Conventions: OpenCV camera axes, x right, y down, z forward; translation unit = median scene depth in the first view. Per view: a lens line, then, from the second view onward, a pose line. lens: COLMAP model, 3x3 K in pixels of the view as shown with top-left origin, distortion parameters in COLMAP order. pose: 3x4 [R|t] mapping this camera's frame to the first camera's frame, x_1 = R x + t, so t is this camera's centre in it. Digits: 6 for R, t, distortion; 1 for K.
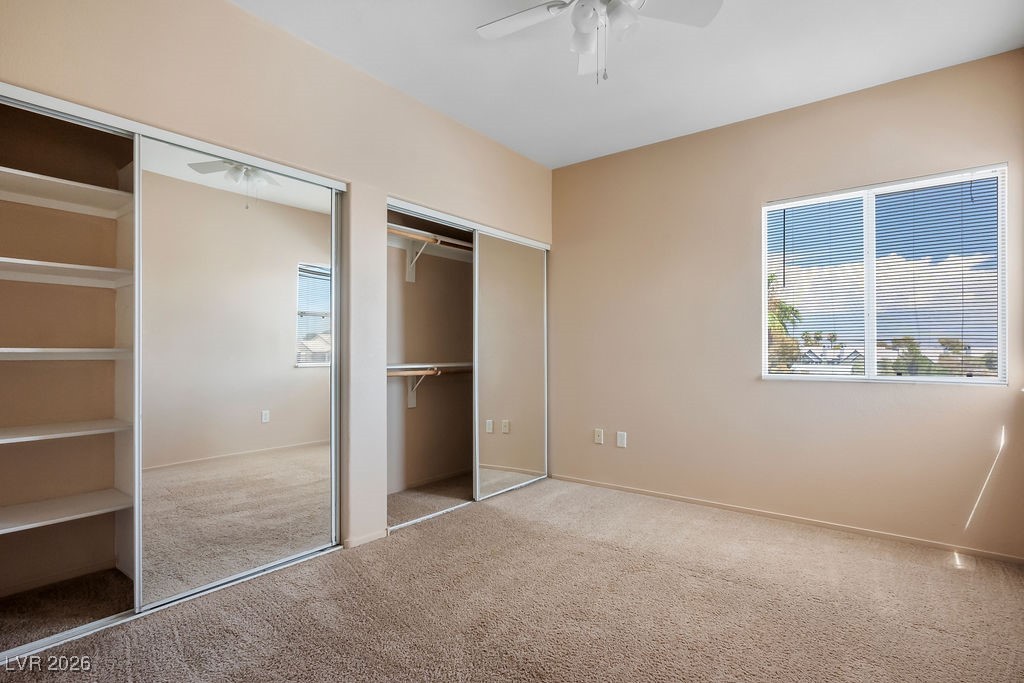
lens RADIAL K [[511.2, 0, 509.9], [0, 511.2, 343.2], [0, 0, 1]] dist [-0.002606, 0.001303]
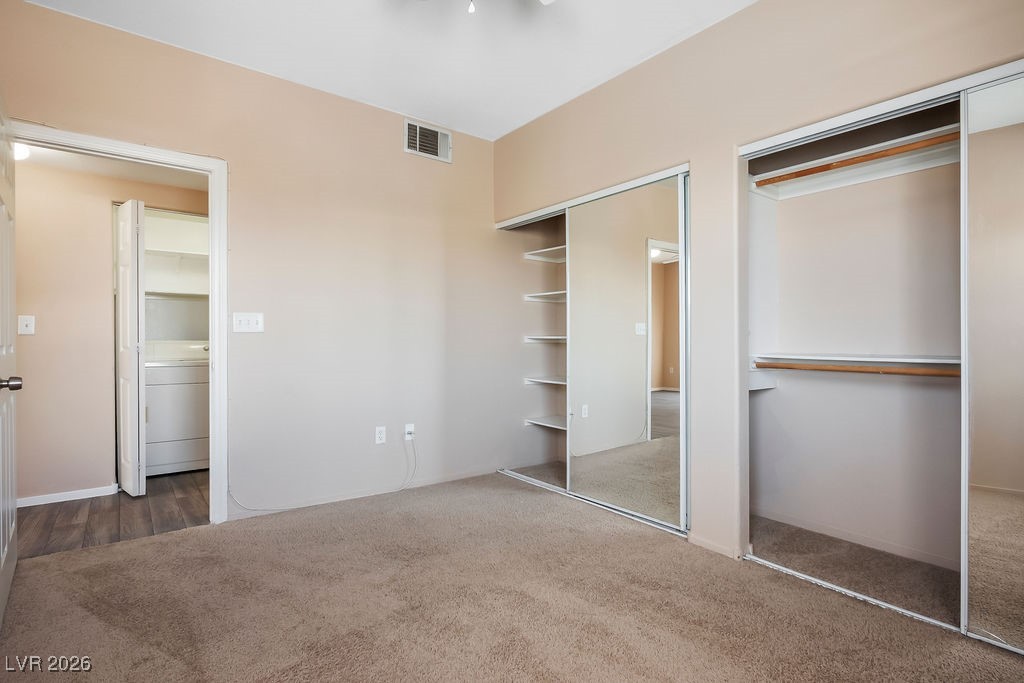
lens RADIAL K [[511.2, 0, 511.4], [0, 511.2, 343.4], [0, 0, 1]] dist [-0.002606, 0.001303]
pose [[-0.259155, -0.001309, -0.965835, 0.589840], [0.011430, 0.999925, -0.004422, 0.039850], [0.965768, -0.012185, -0.259120, 0.836908]]
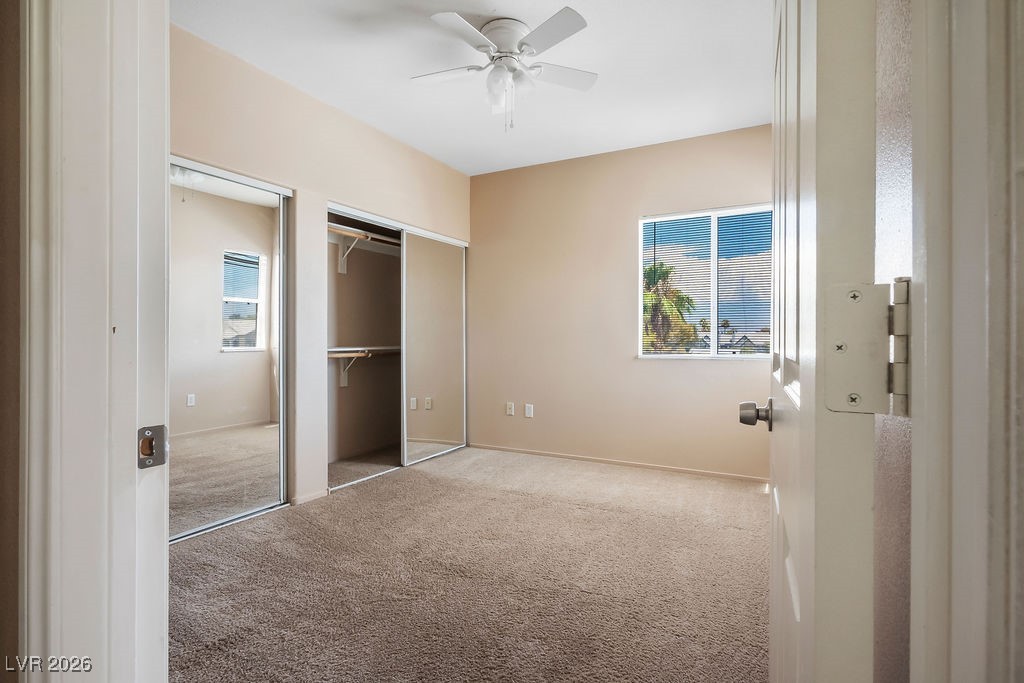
lens RADIAL K [[511.2, 0, 511.6], [0, 511.2, 336.7], [0, 0, 1]] dist [-0.002606, 0.001303]
pose [[0.986361, -0.000539, 0.164596, -0.019513], [-0.002044, 0.999877, 0.015523, -0.000447], [-0.164584, -0.015648, 0.986239, -0.197059]]
